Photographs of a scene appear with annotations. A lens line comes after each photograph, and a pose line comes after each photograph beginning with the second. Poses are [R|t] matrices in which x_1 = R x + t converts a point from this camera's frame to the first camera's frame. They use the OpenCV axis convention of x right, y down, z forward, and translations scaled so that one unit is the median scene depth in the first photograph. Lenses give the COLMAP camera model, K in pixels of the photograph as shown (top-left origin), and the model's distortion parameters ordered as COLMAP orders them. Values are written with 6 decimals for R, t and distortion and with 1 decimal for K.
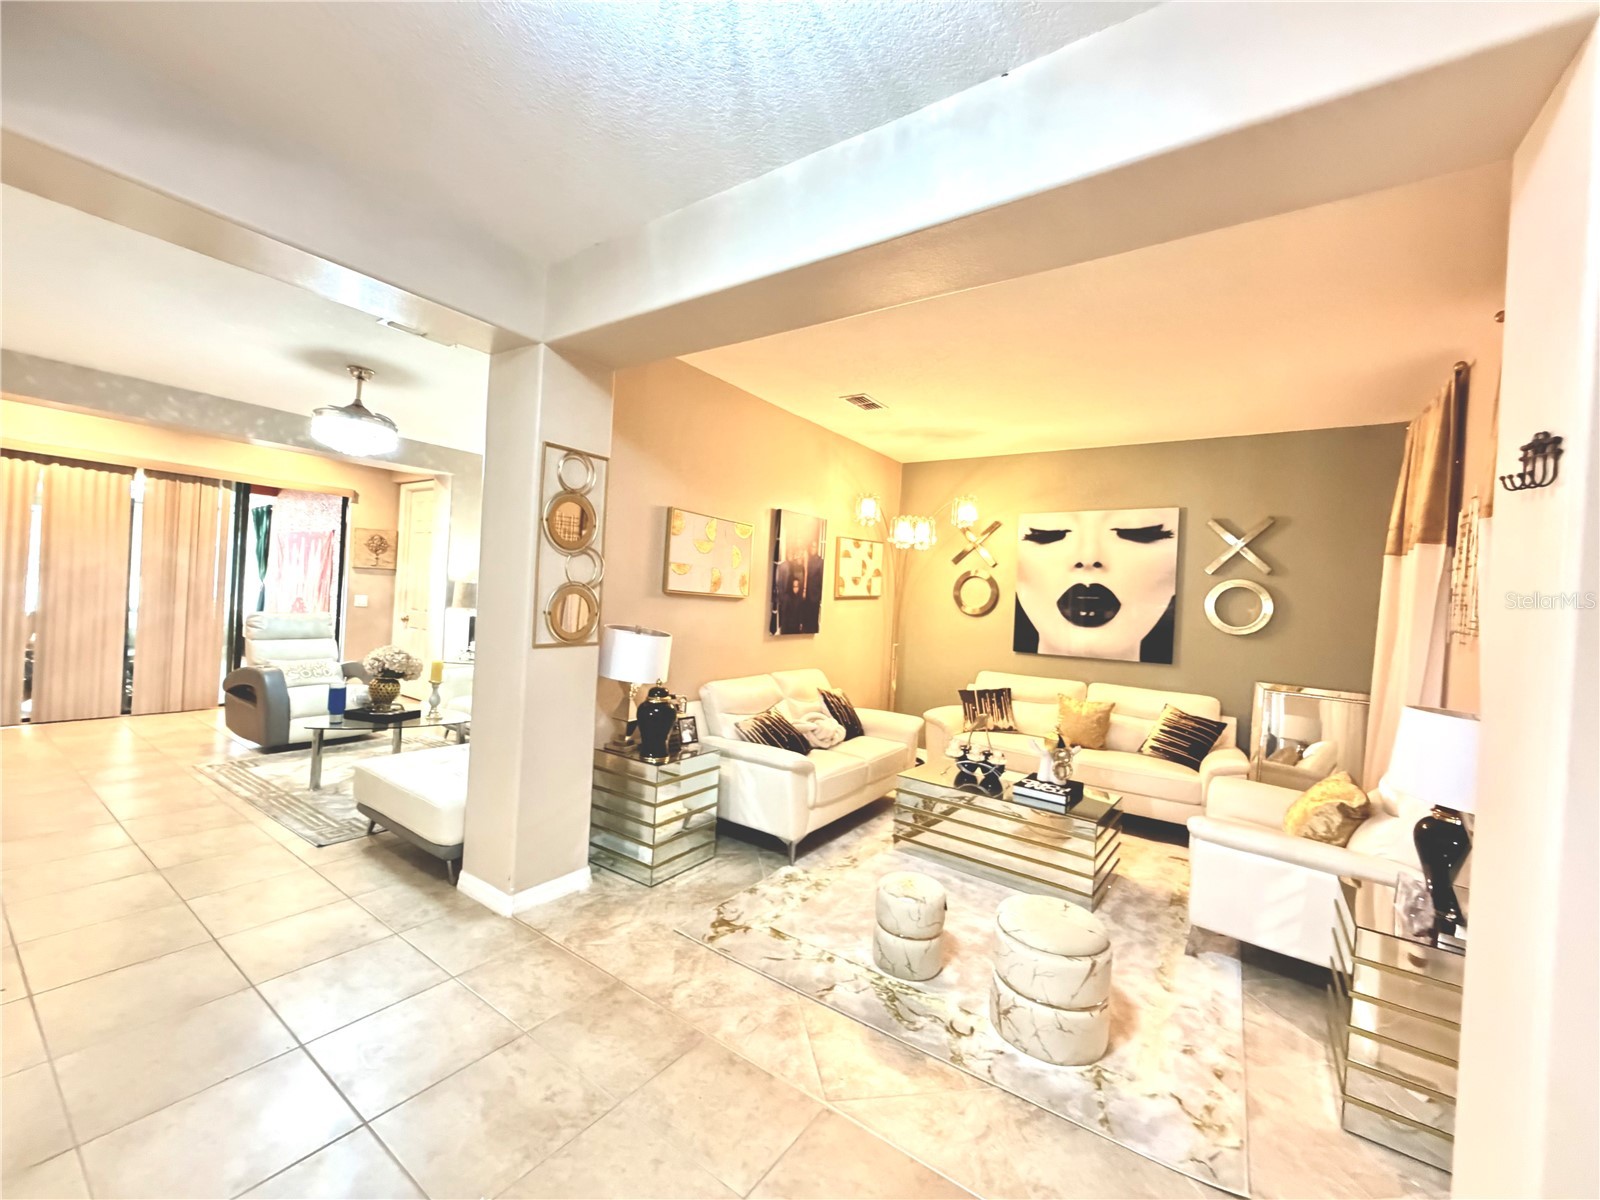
lens RADIAL K [[638.2, 0, 795.3], [0, 638.2, 601.1], [0, 0, 1]] dist [0.002039, -0.000524]
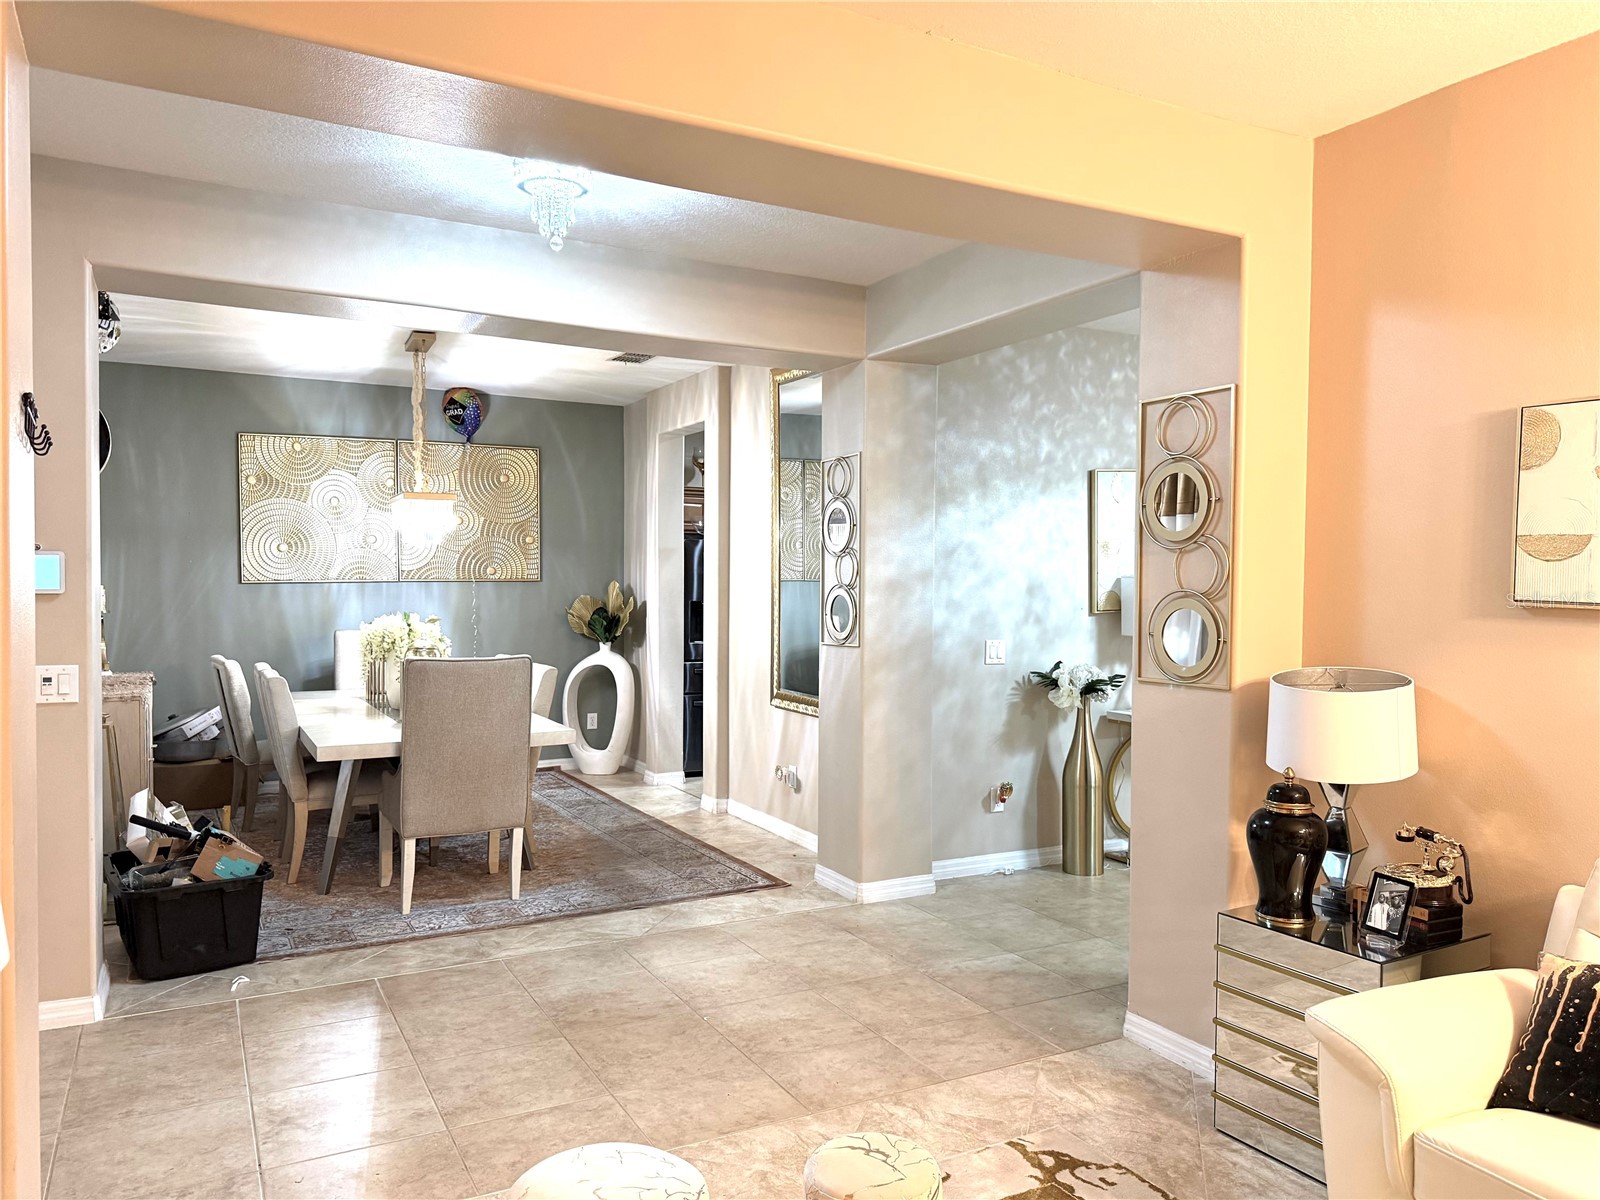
lens RADIAL K [[1105.1, 0, 798.8], [0, 1105.1, 593.9], [0, 0, 1]] dist [-0.070777, -0.005845]
pose [[-0.442650, -0.055498, -0.894975, 0.751802], [-0.046390, 0.998164, -0.038953, 0.032224], [0.895494, 0.024275, -0.444412, 1.009424]]
